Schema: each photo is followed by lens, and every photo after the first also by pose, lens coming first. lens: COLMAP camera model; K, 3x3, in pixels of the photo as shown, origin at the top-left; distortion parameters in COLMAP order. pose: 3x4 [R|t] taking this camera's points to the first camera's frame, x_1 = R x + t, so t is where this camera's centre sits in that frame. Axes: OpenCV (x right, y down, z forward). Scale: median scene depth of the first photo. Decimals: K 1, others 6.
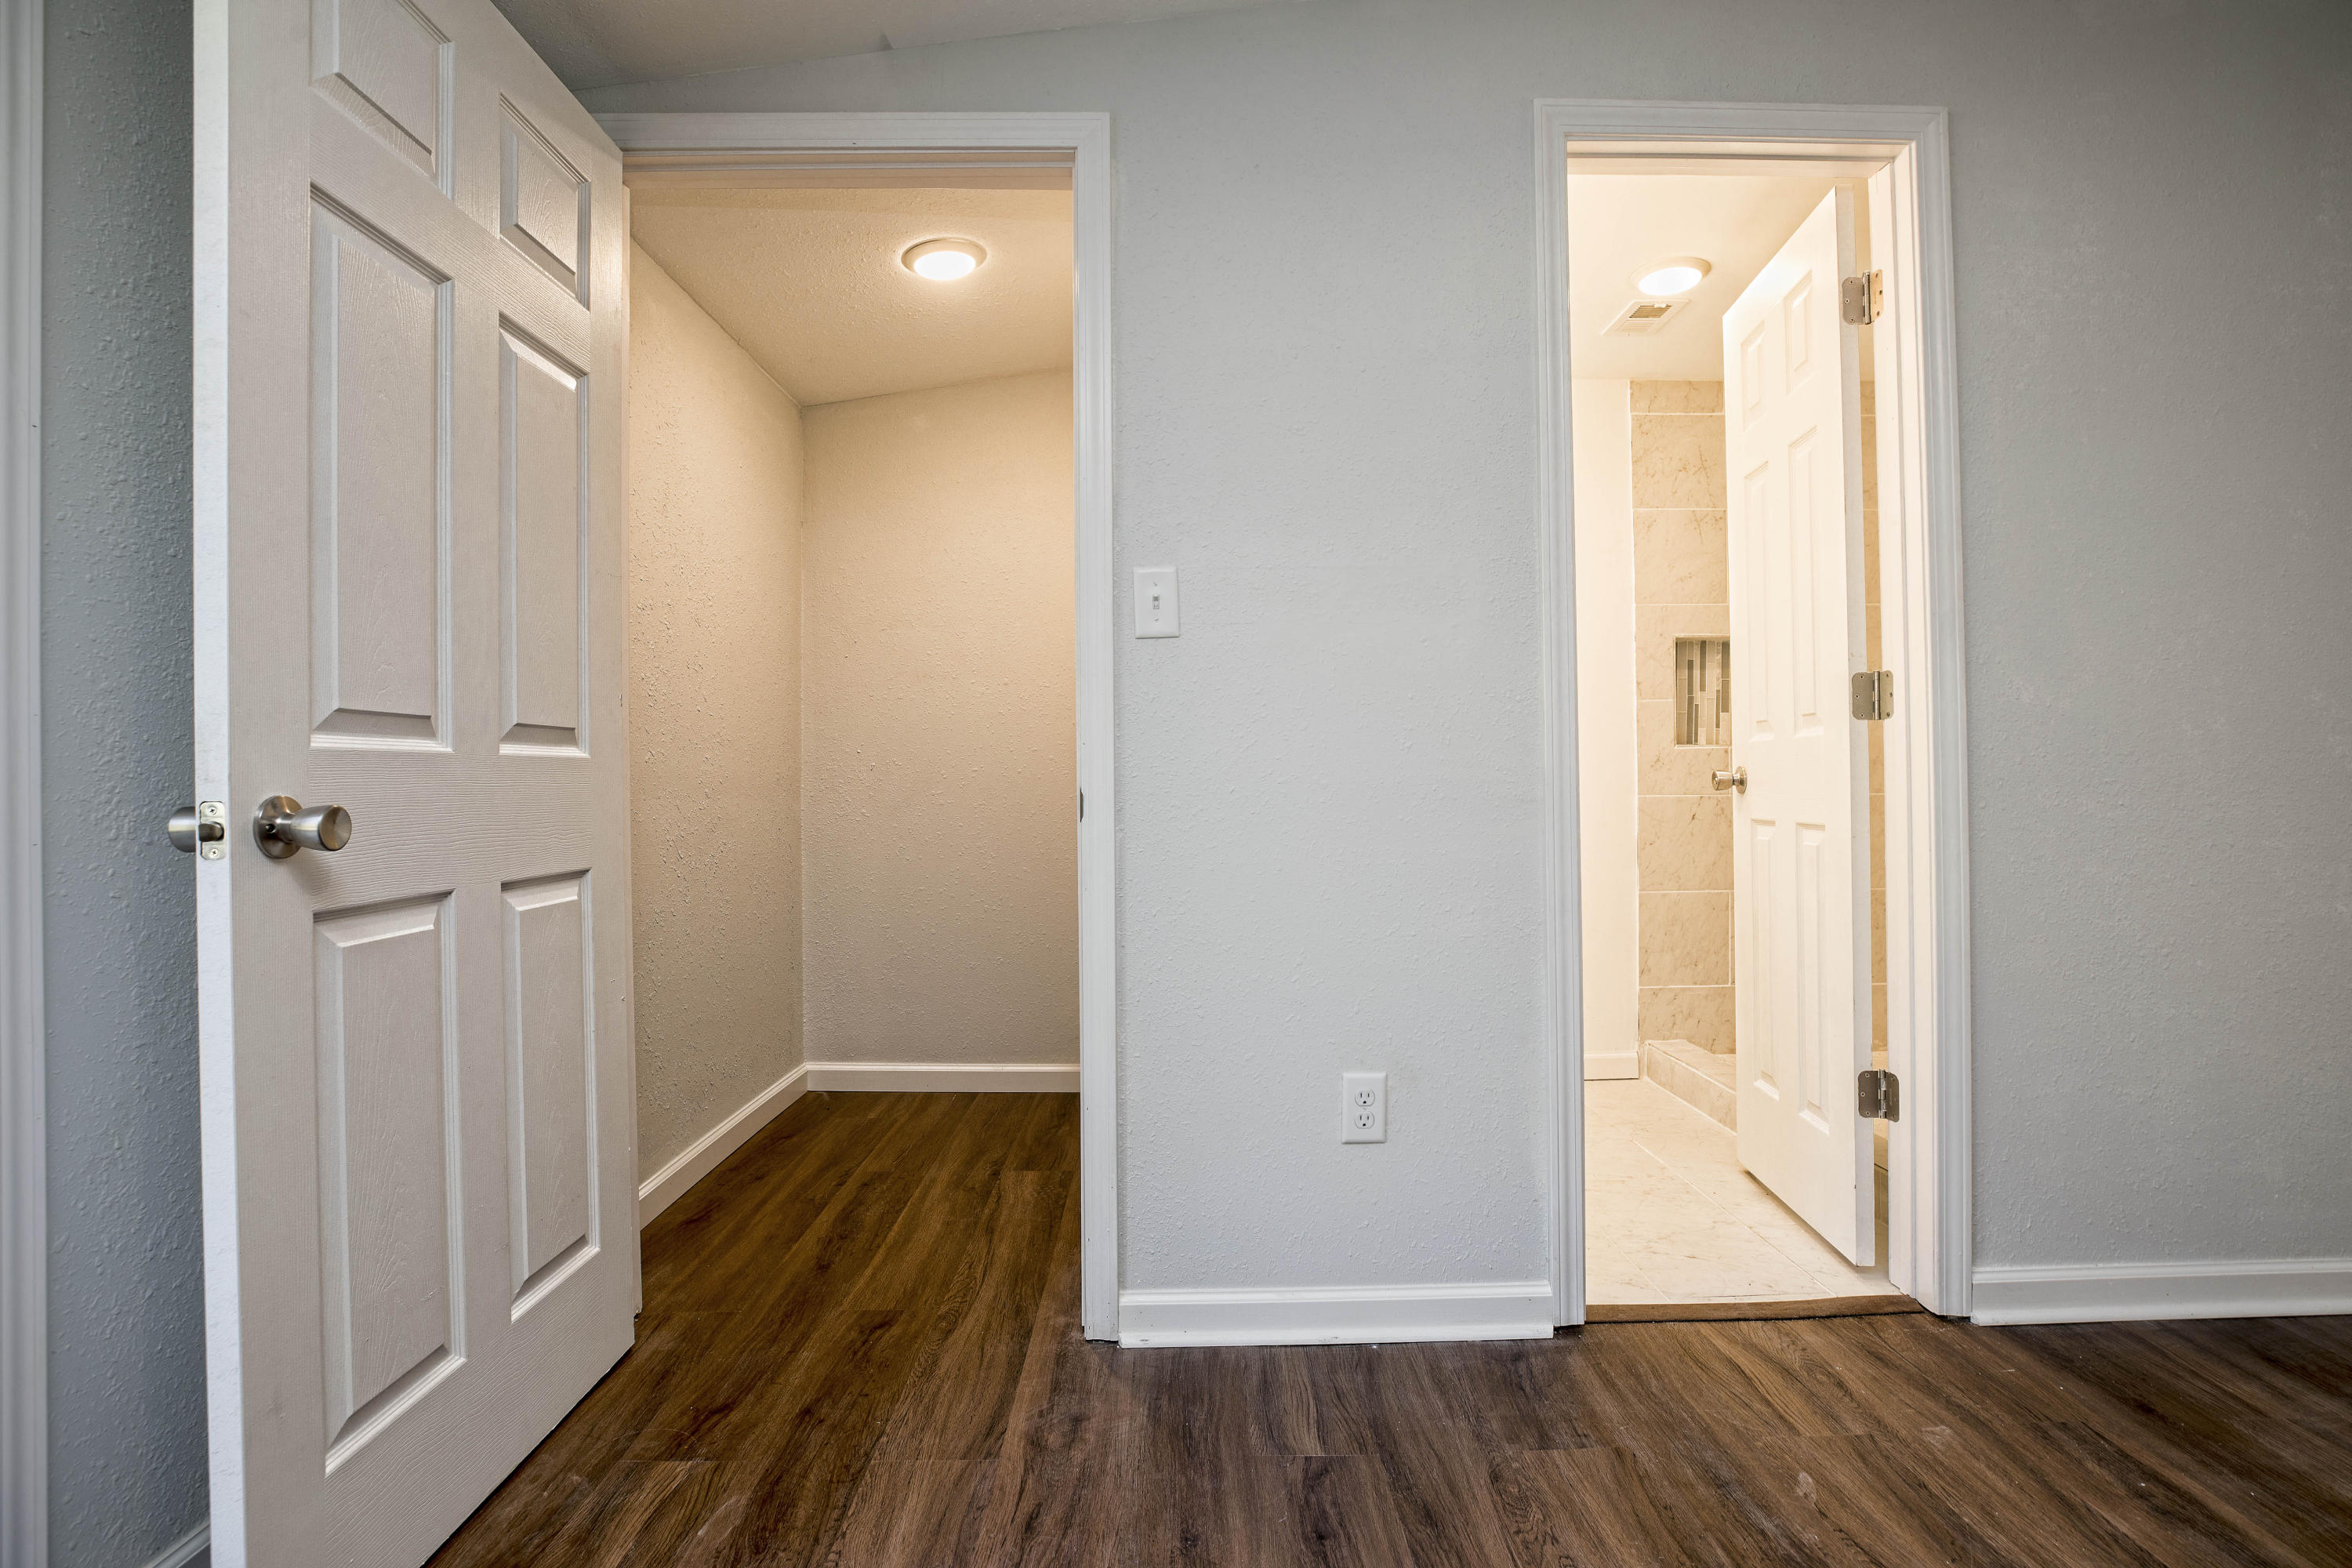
lens RADIAL K [[1133.7, 0, 1183.9], [0, 1133.7, 783.6], [0, 0, 1]] dist [-0.042292, 0.012207]
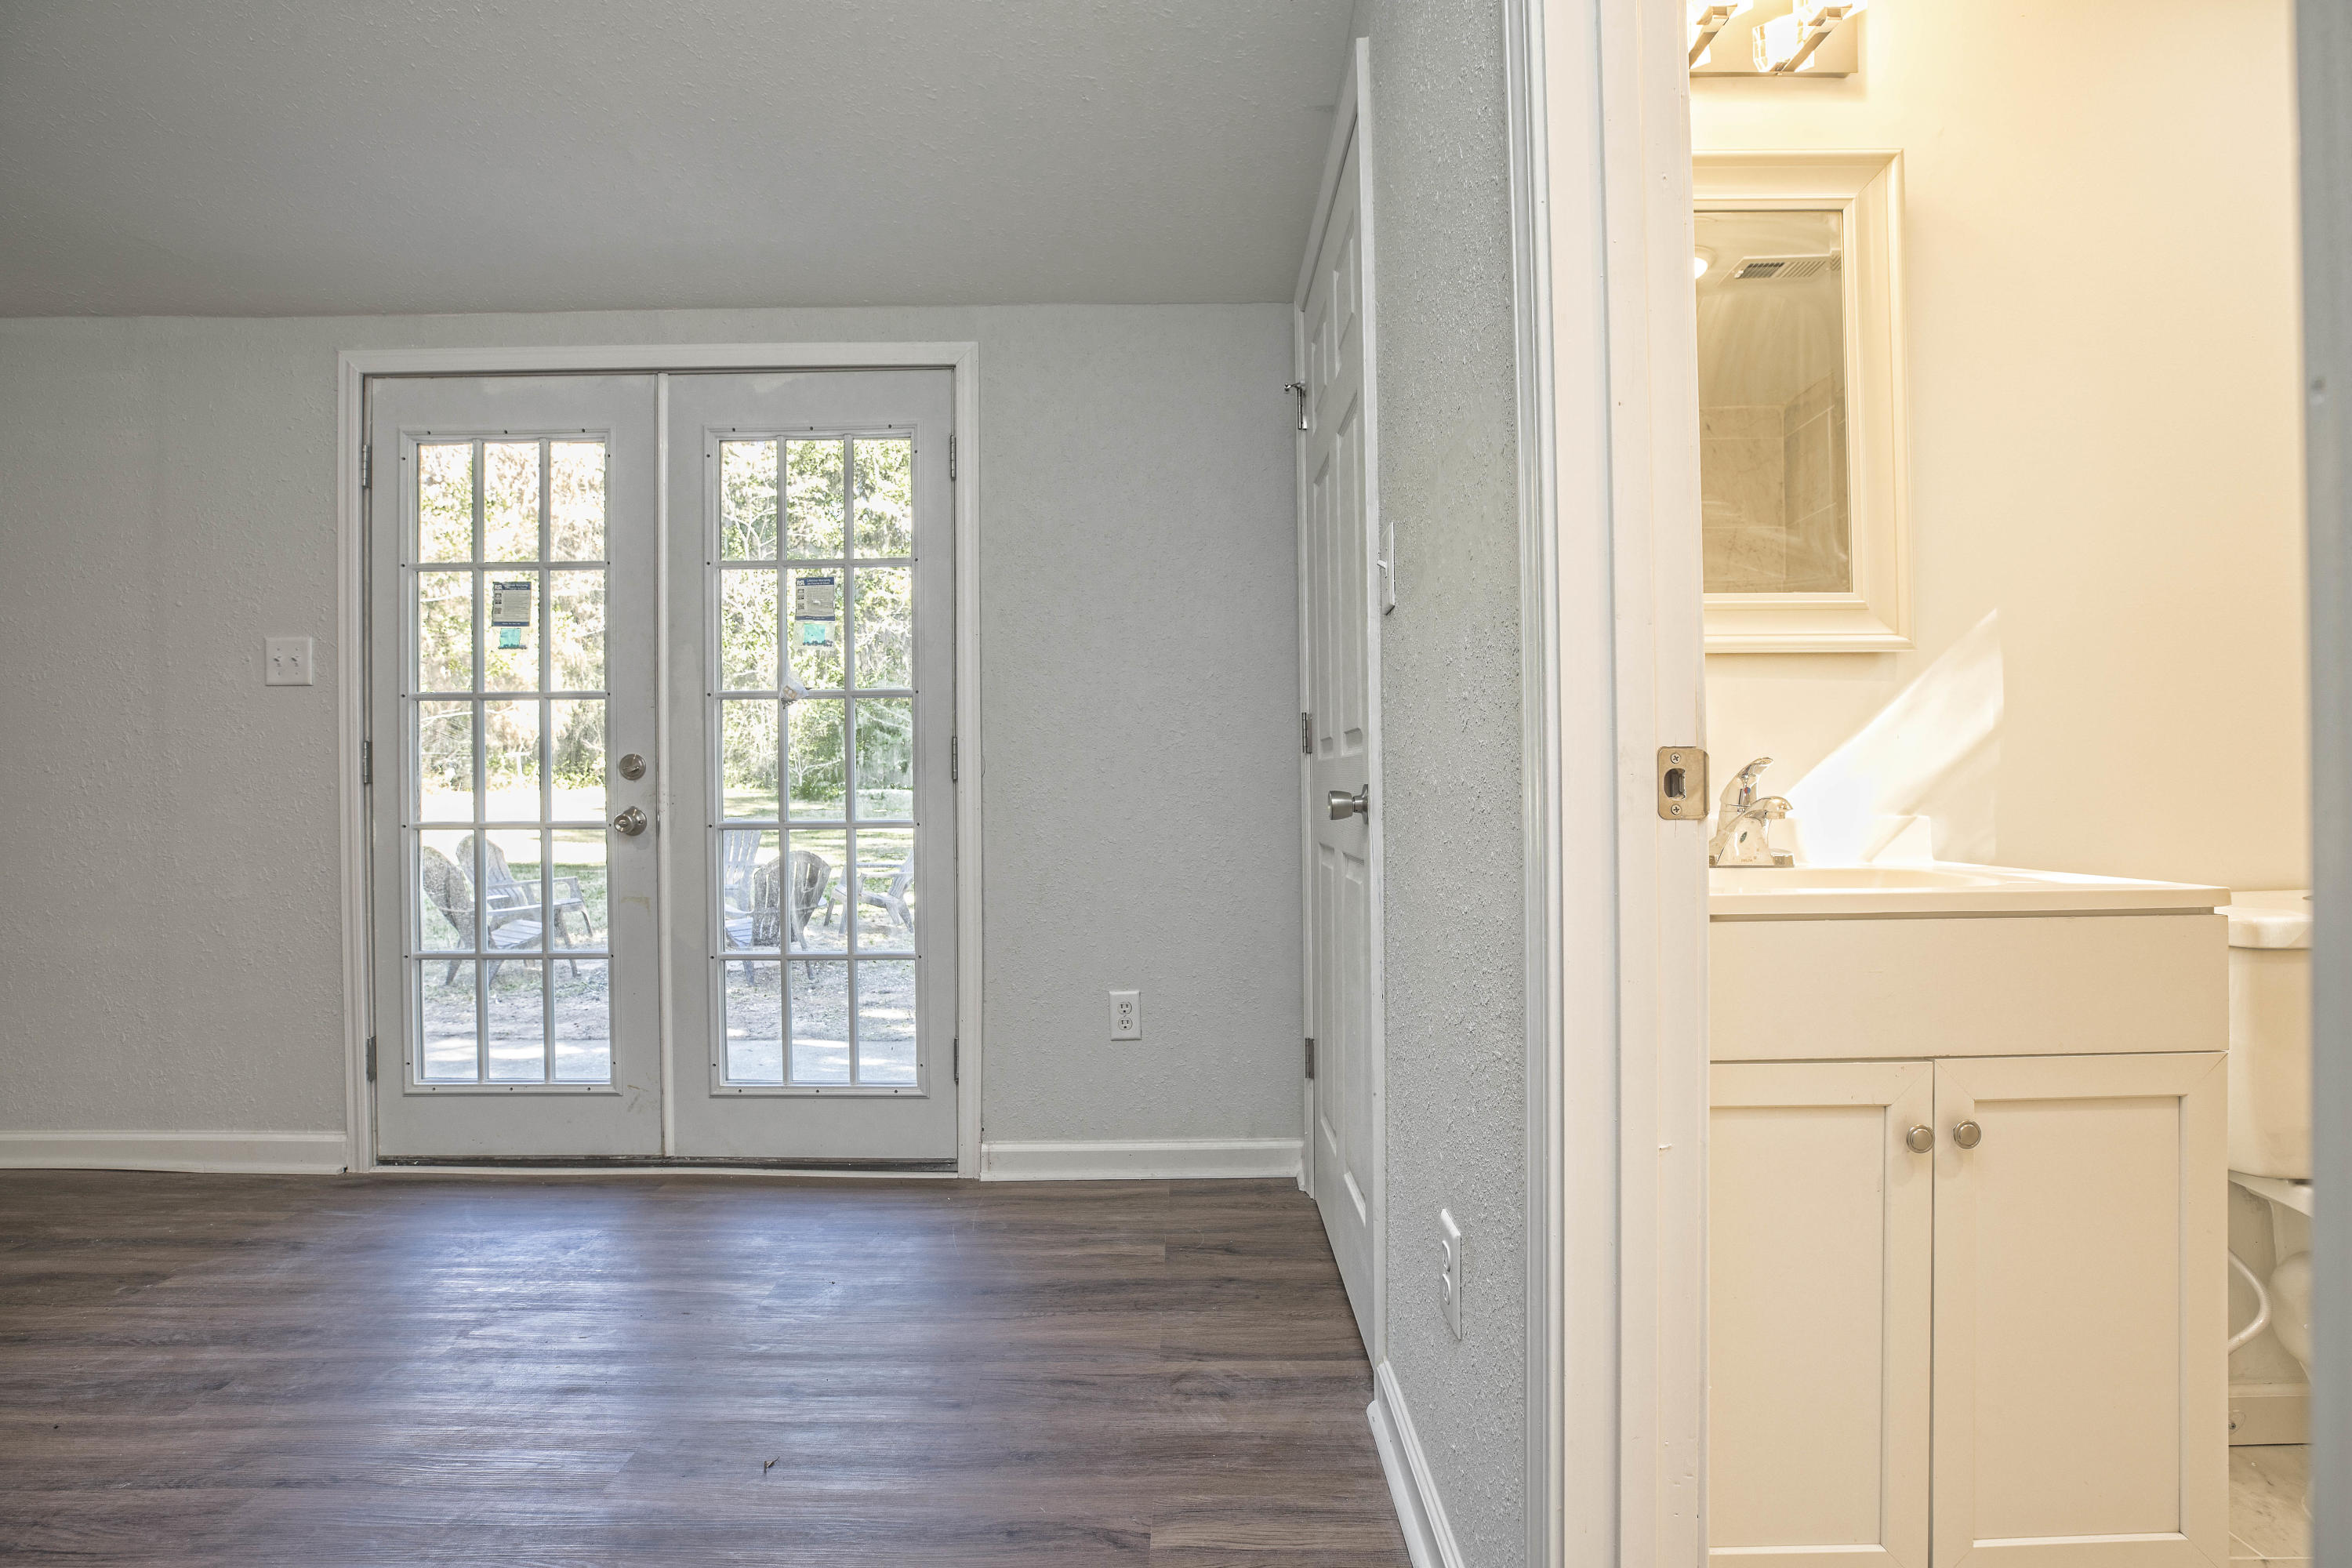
lens RADIAL K [[1133.7, 0, 1184.8], [0, 1133.7, 806.6], [0, 0, 1]] dist [-0.042292, 0.012207]
pose [[-0.009710, 0.022972, -0.999689, 0.948039], [0.002241, 0.999734, 0.022952, 0.004809], [0.999950, -0.002018, -0.009759, 1.003539]]
